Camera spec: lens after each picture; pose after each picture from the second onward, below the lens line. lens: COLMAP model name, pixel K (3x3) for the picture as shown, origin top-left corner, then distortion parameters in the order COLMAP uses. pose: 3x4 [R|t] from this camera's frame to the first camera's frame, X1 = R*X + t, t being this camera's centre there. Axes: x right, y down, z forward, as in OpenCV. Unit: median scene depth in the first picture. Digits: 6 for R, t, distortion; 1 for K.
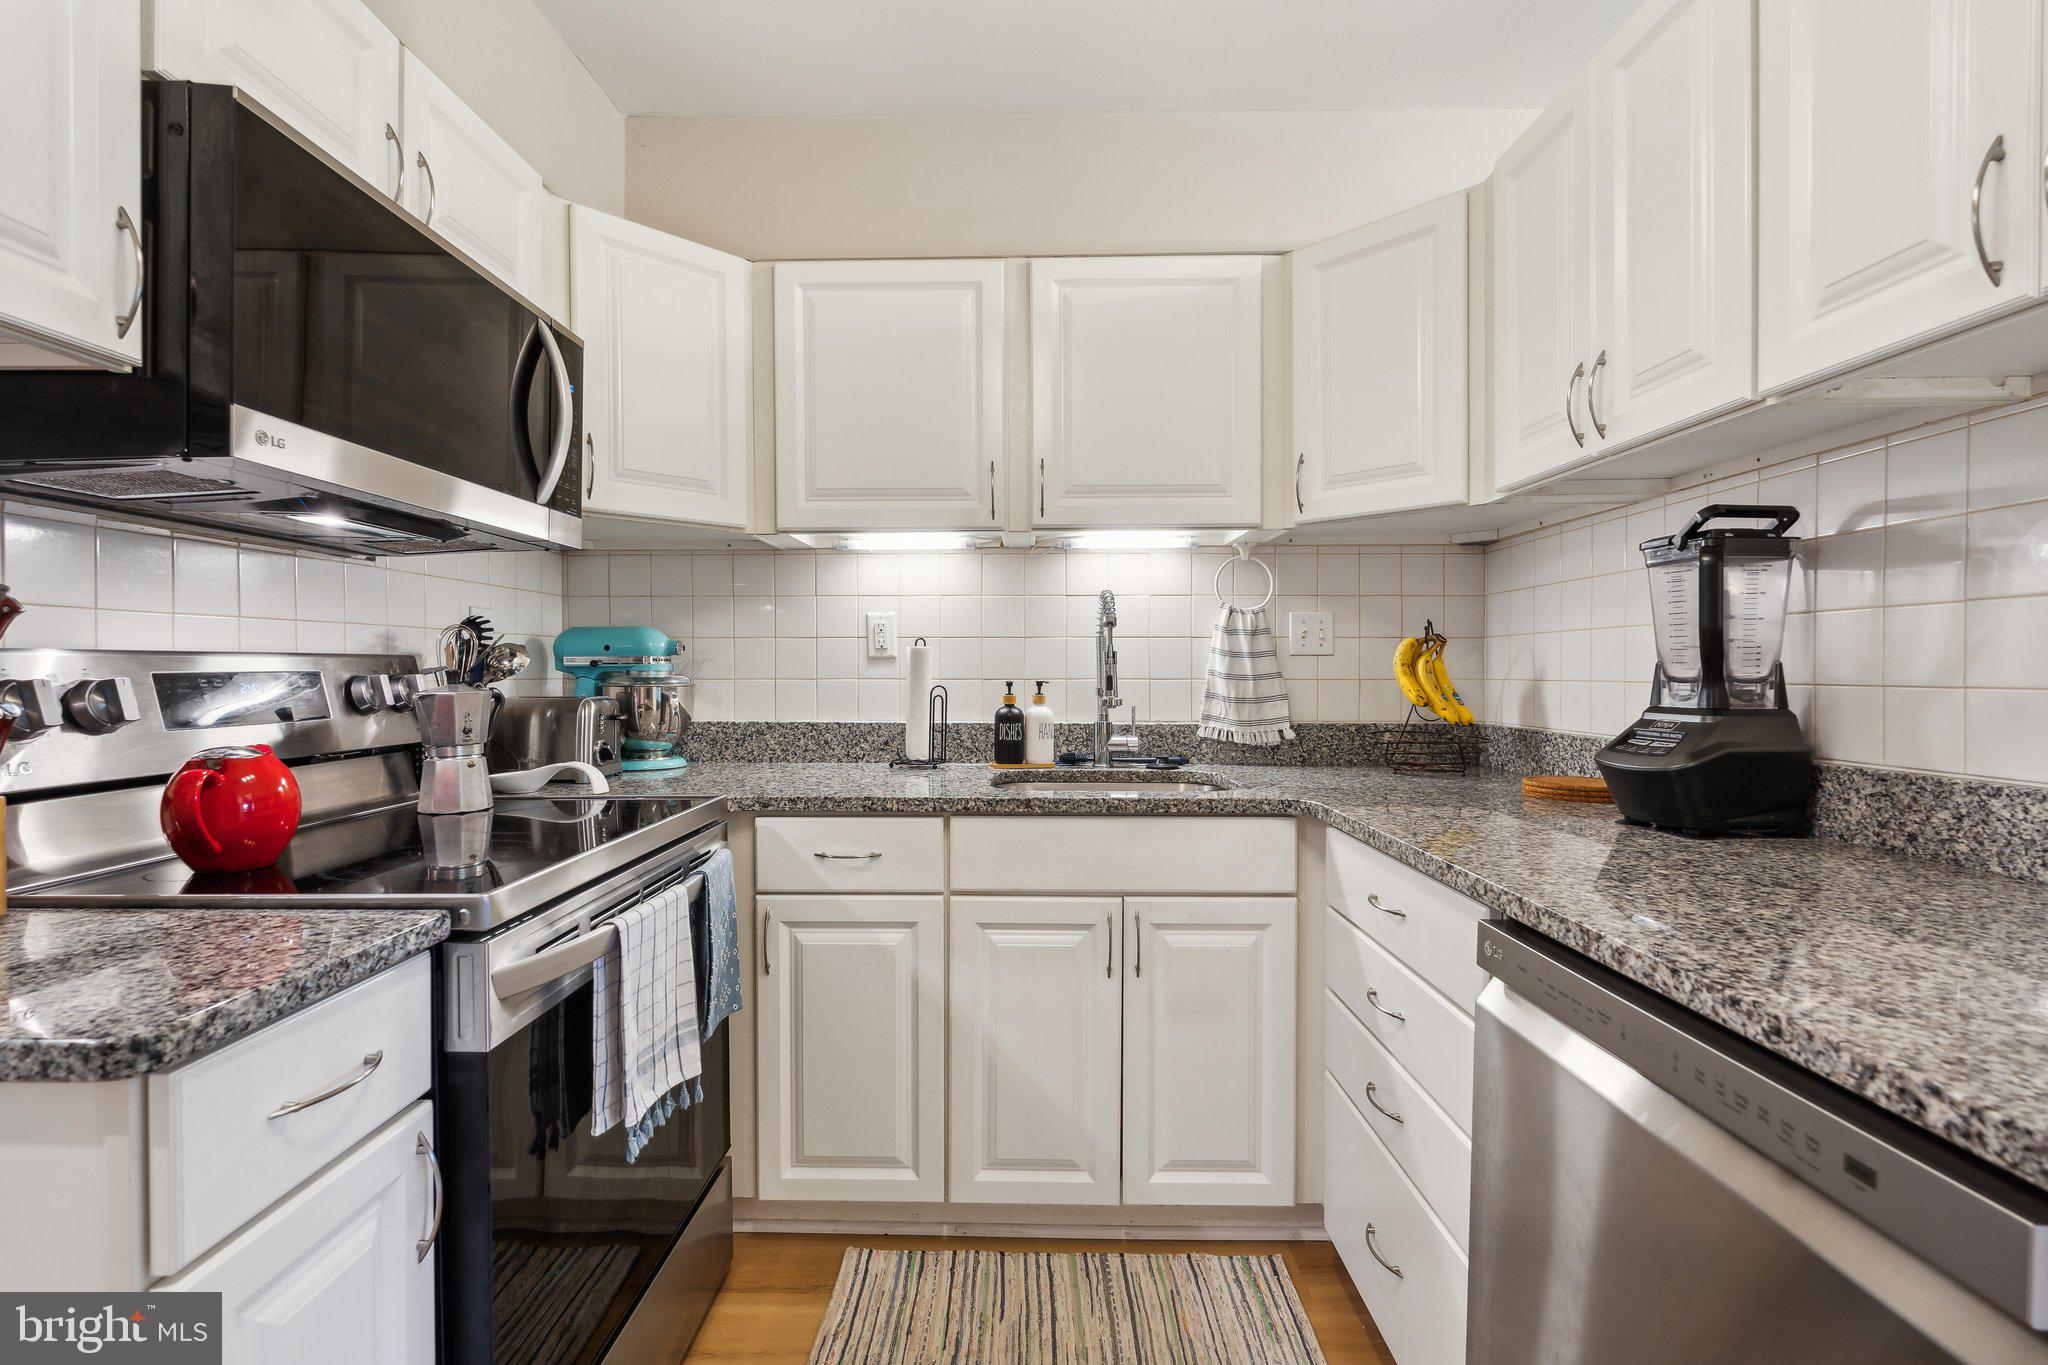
lens RADIAL K [[911.3, 0, 1018.3], [0, 911.3, 677.7], [0, 0, 1]] dist [-0.004658, 0.000174]
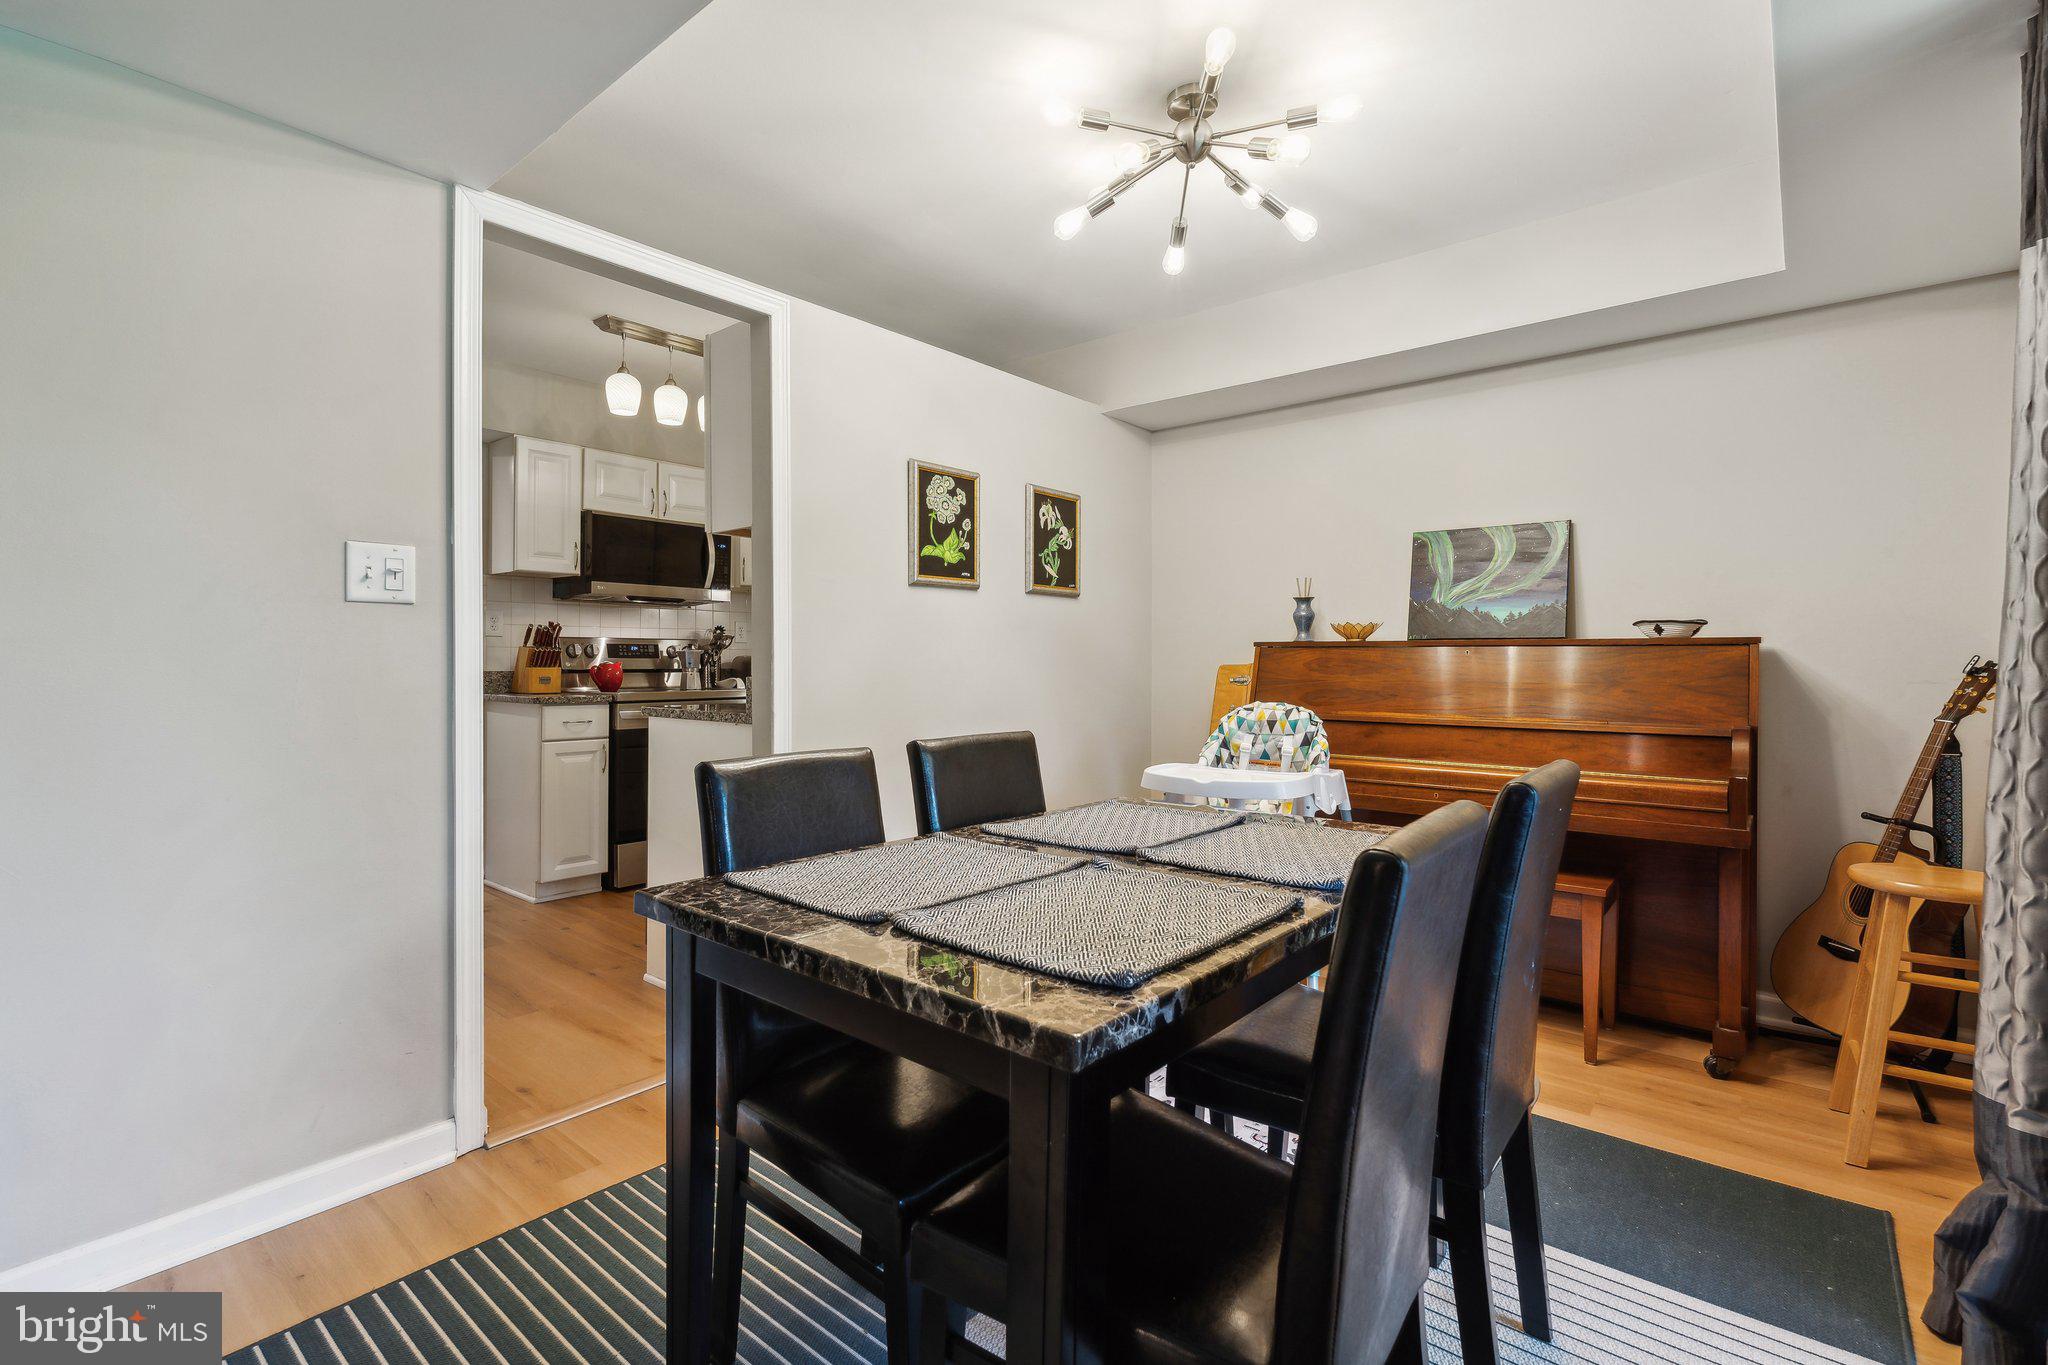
lens RADIAL K [[921.6, 0, 1013.7], [0, 921.6, 667.4], [0, 0, 1]] dist [-0.002580, 0.000426]
pose [[0.775256, 0.010268, -0.631564, 1.669531], [-0.013558, 0.999908, -0.000386, 0.043372], [0.631502, 0.008862, 0.775324, -0.553635]]
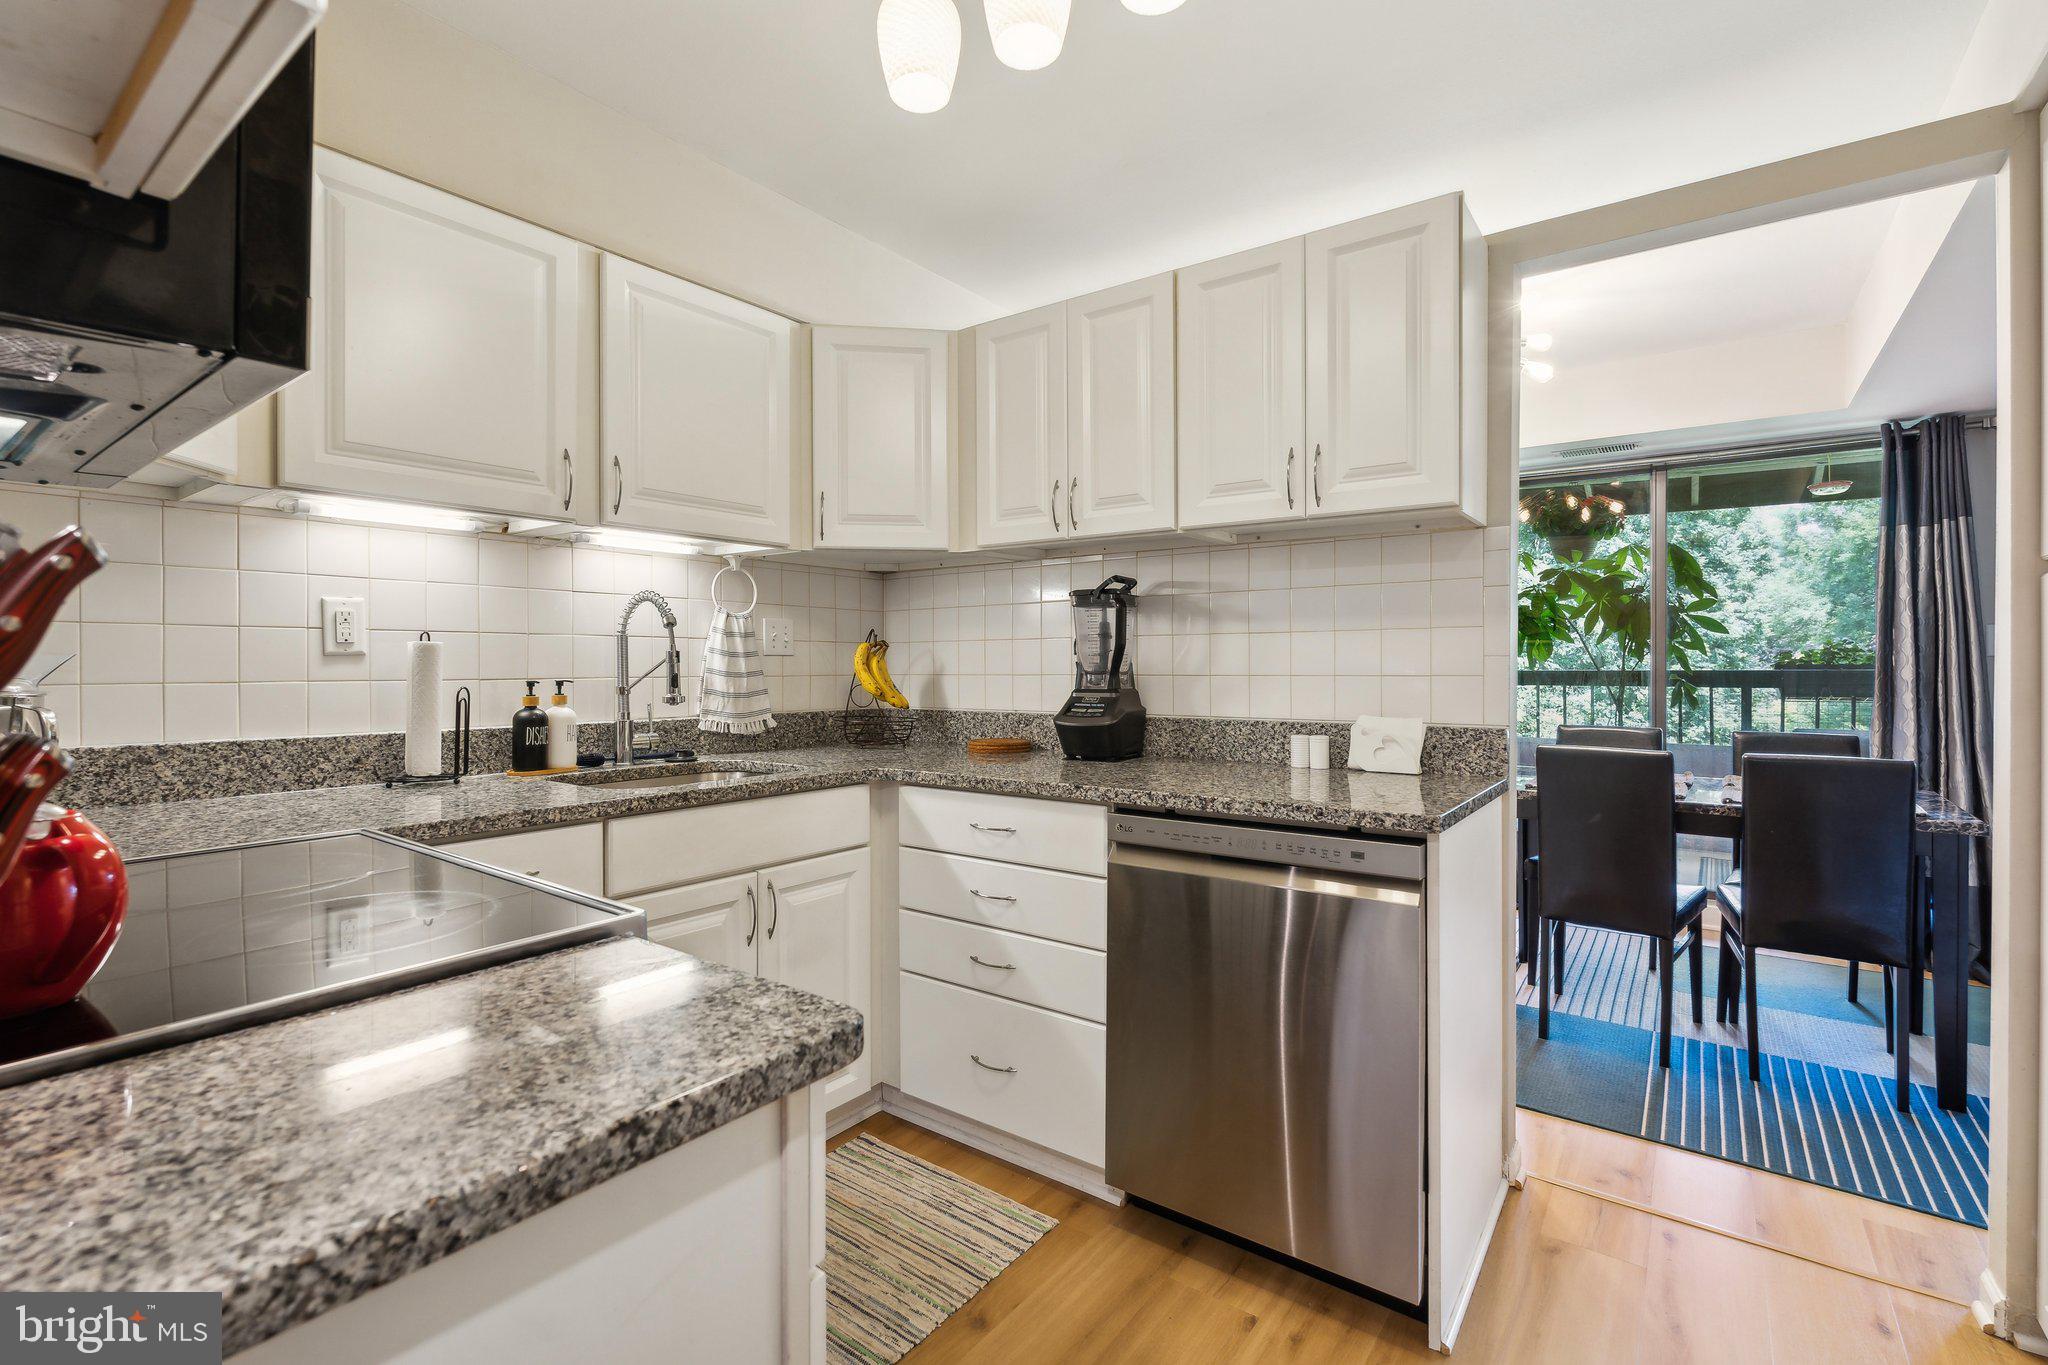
lens RADIAL K [[918.2, 0, 1013.6], [0, 918.2, 660.7], [0, 0, 1]] dist [-0.005353, -0.000005]
pose [[0.588822, 0.003429, 0.808255, -0.517298], [0.009434, 0.999894, -0.011115, -0.002070], [-0.808207, 0.014170, 0.588727, 0.063395]]
